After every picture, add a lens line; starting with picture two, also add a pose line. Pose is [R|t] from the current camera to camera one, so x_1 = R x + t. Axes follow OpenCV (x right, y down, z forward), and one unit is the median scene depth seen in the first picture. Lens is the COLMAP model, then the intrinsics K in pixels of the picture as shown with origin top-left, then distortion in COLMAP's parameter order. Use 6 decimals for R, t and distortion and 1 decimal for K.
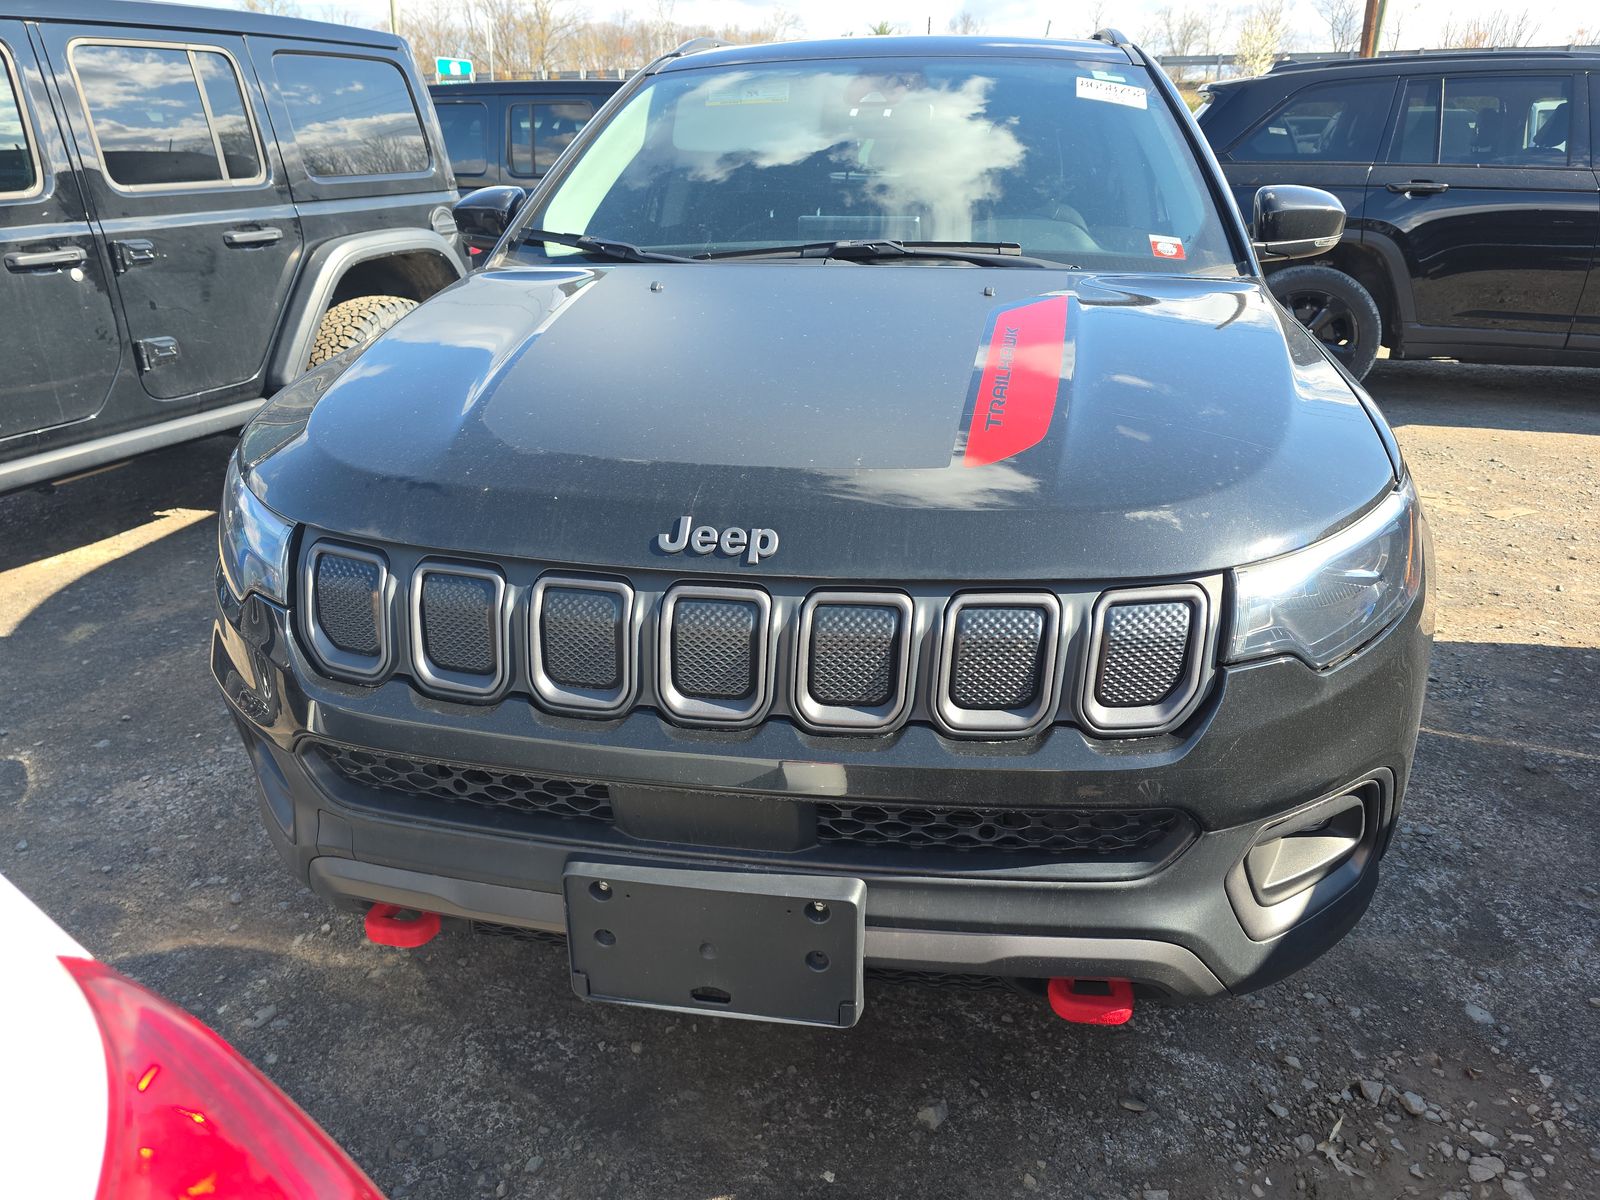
lens RADIAL K [[1101.9, 0, 800.0], [0, 1101.9, 600.0], [0, 0, 1]] dist [0.034560, -0.029069]
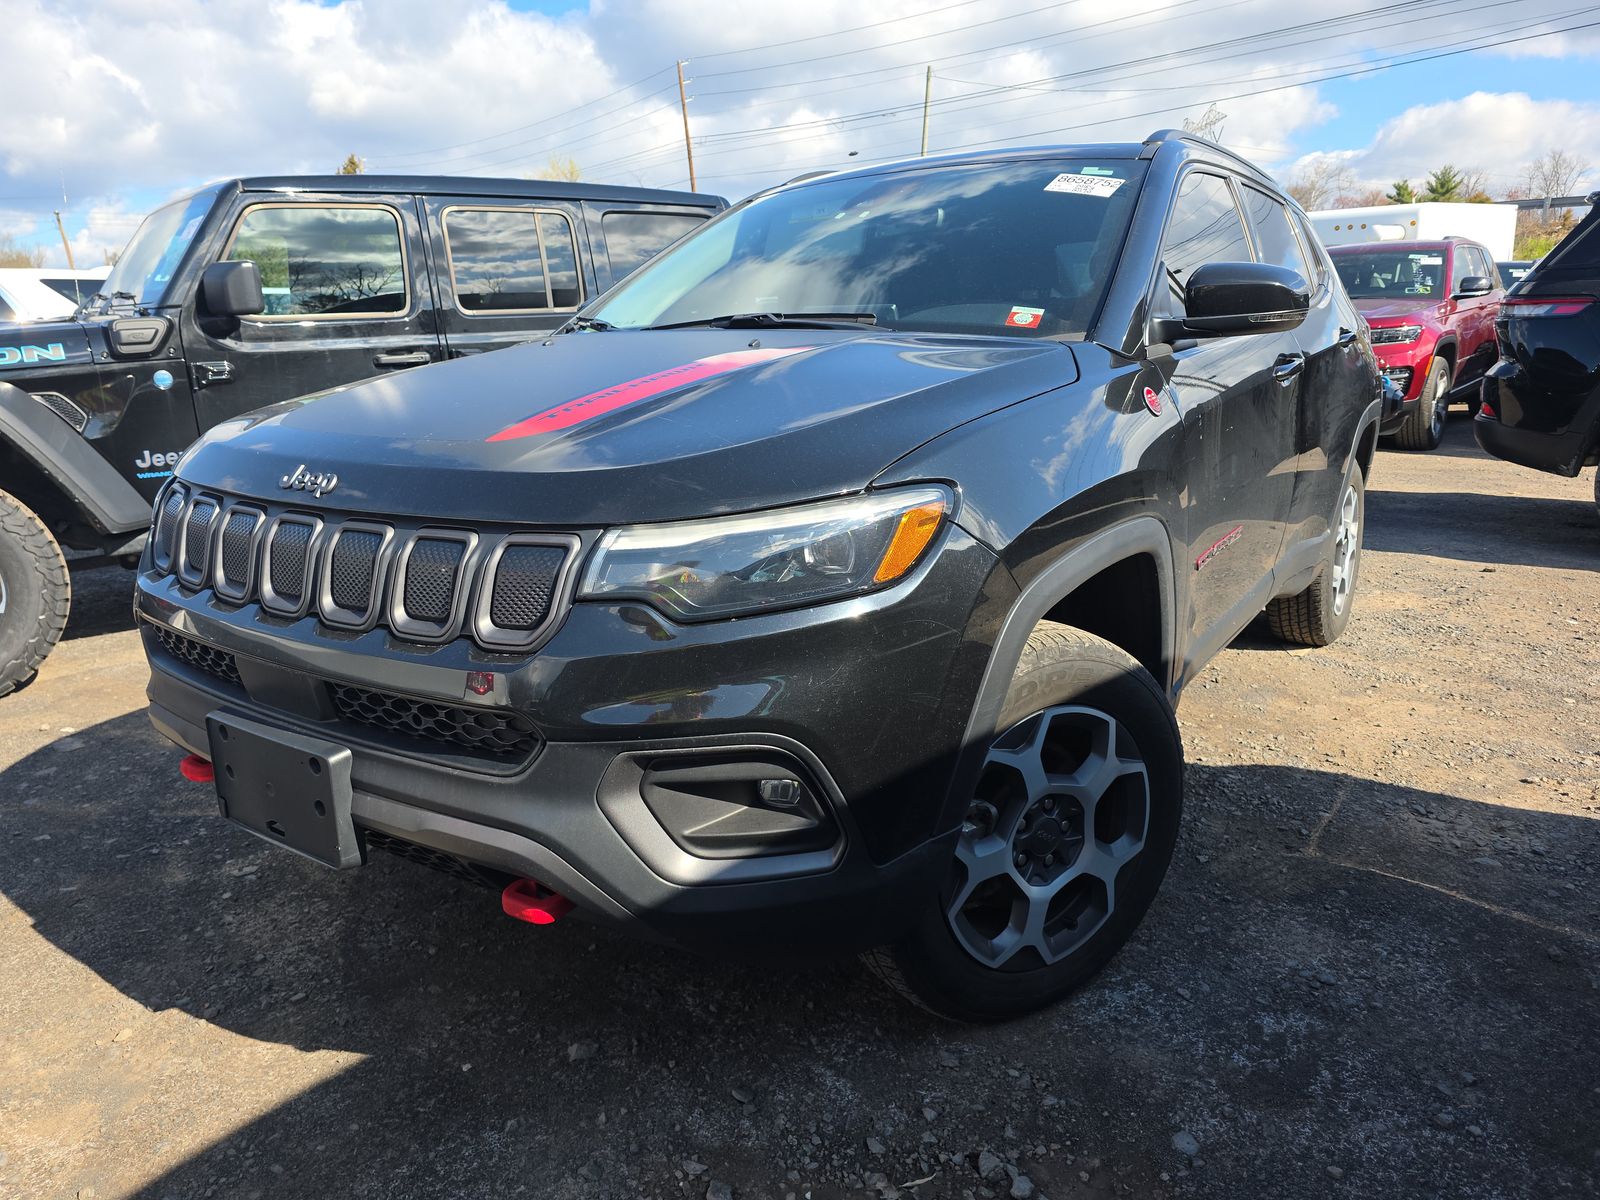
lens RADIAL K [[1095.3, 0, 796.3], [0, 1095.3, 607.5], [0, 0, 1]] dist [0.039487, -0.005604]
pose [[0.897274, 0.098297, -0.430392, 0.684483], [-0.151335, 0.984313, -0.090695, 0.084762], [0.414725, 0.146511, 0.898074, 0.027508]]
